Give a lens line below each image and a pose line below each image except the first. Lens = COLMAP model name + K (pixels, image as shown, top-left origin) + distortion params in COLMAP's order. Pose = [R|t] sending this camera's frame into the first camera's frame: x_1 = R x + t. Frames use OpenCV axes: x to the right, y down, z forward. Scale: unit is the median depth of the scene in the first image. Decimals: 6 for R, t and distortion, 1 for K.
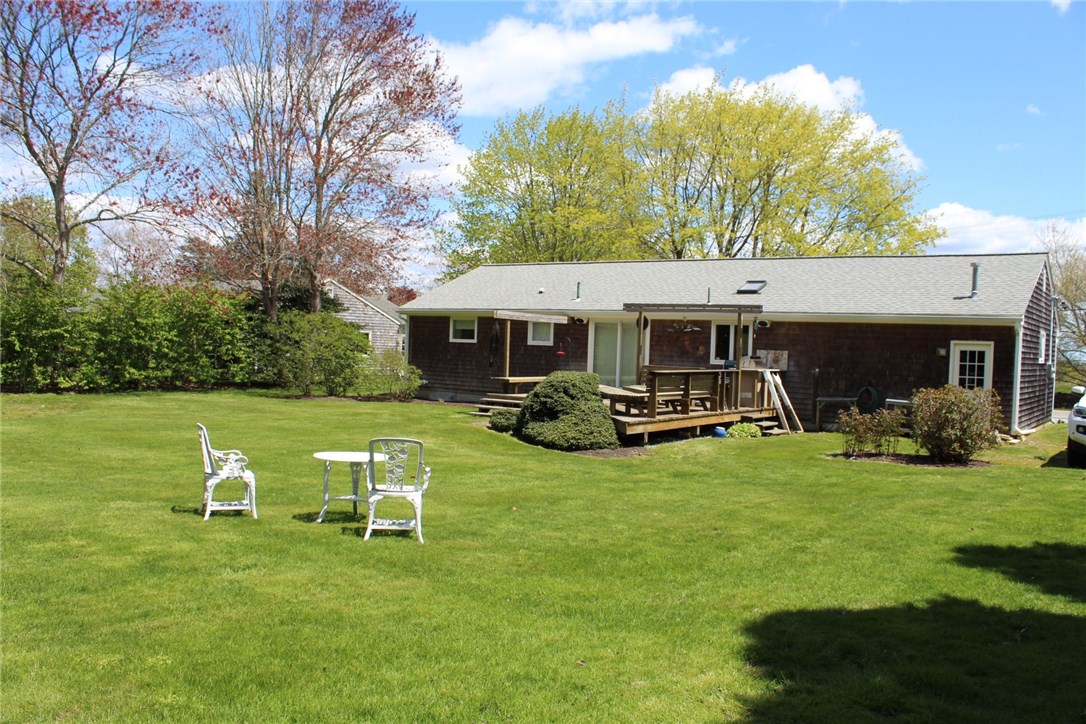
lens RADIAL K [[909.4, 0, 559.4], [0, 909.4, 378.7], [0, 0, 1]] dist [-0.158673, 0.125316]
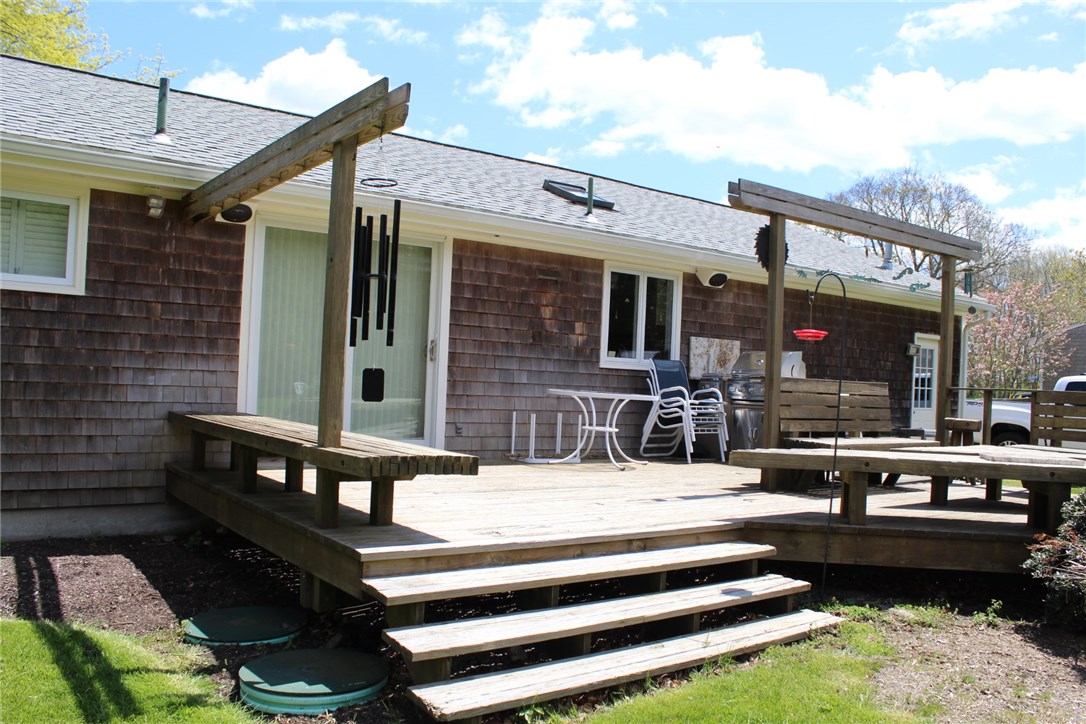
lens RADIAL K [[909.4, 0, 559.4], [0, 909.4, 378.7], [0, 0, 1]] dist [-0.158673, 0.125316]
pose [[0.319554, -0.017329, 0.947409, -0.226094], [0.004322, 0.999849, 0.016831, -0.018260], [-0.947558, -0.001284, 0.319581, 0.896238]]
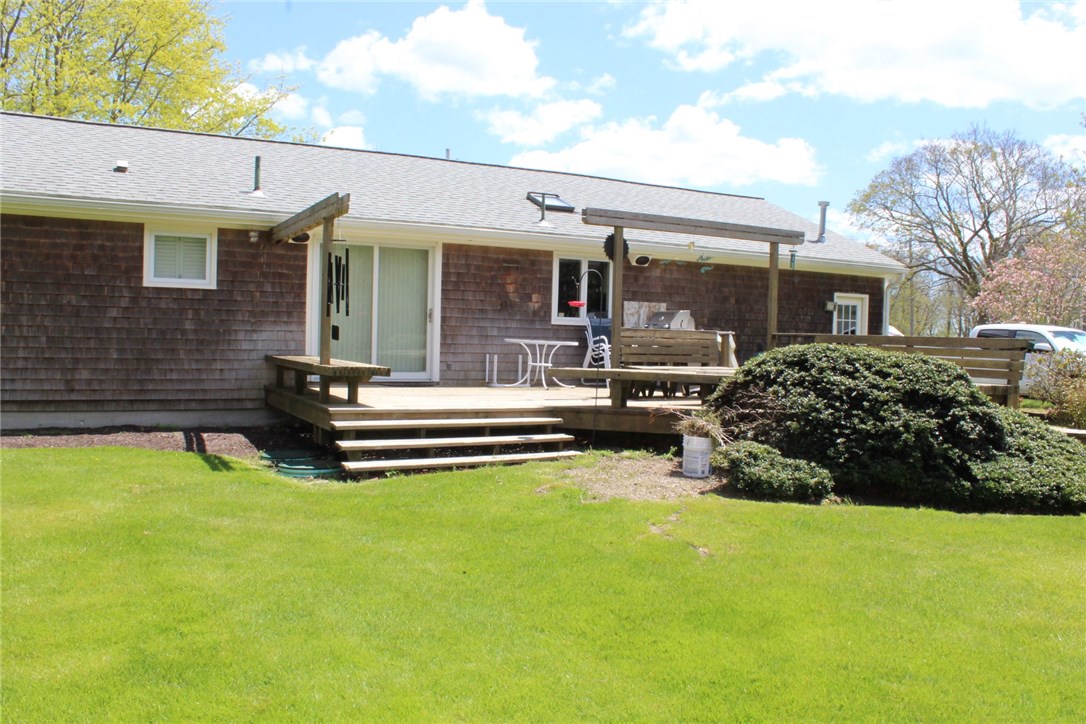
lens RADIAL K [[909.4, 0, 559.4], [0, 909.4, 378.7], [0, 0, 1]] dist [-0.158673, 0.125316]
pose [[0.457114, -0.063350, 0.887149, -0.367759], [0.023103, 0.997969, 0.059359, -0.015882], [-0.889108, -0.006638, 0.457649, 0.728524]]
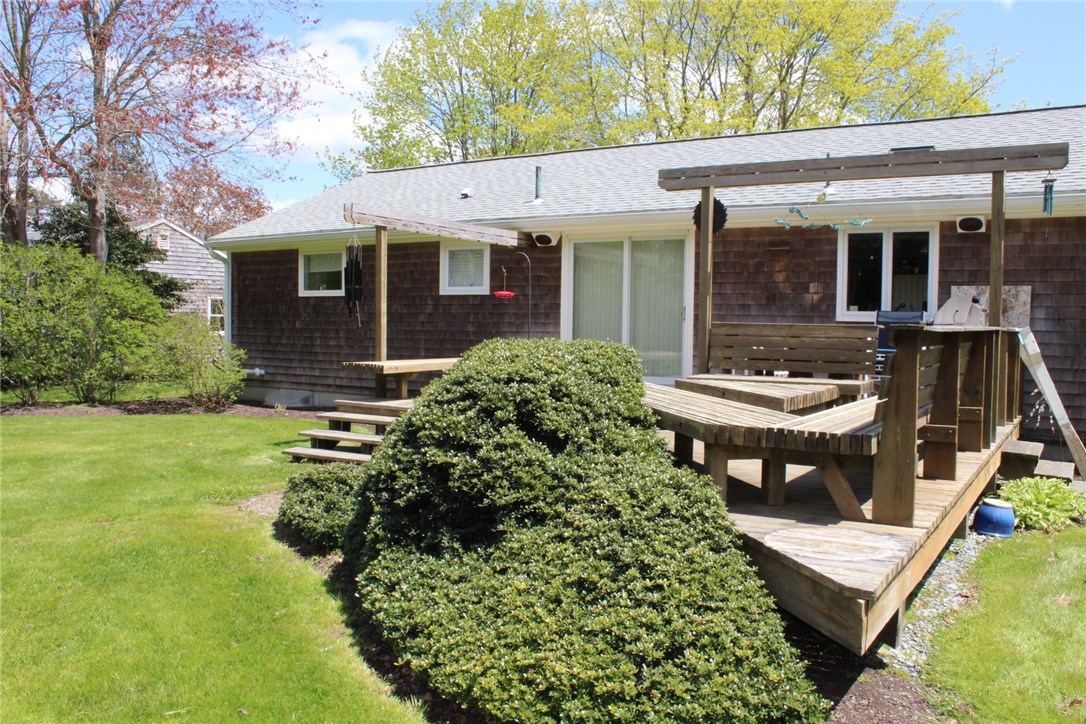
lens RADIAL K [[909.4, 0, 559.4], [0, 909.4, 378.7], [0, 0, 1]] dist [-0.158673, 0.125316]
pose [[0.997985, -0.025280, 0.058194, 0.001215], [0.023834, 0.999393, 0.025404, -0.002061], [-0.058801, -0.023966, 0.997982, 0.564834]]
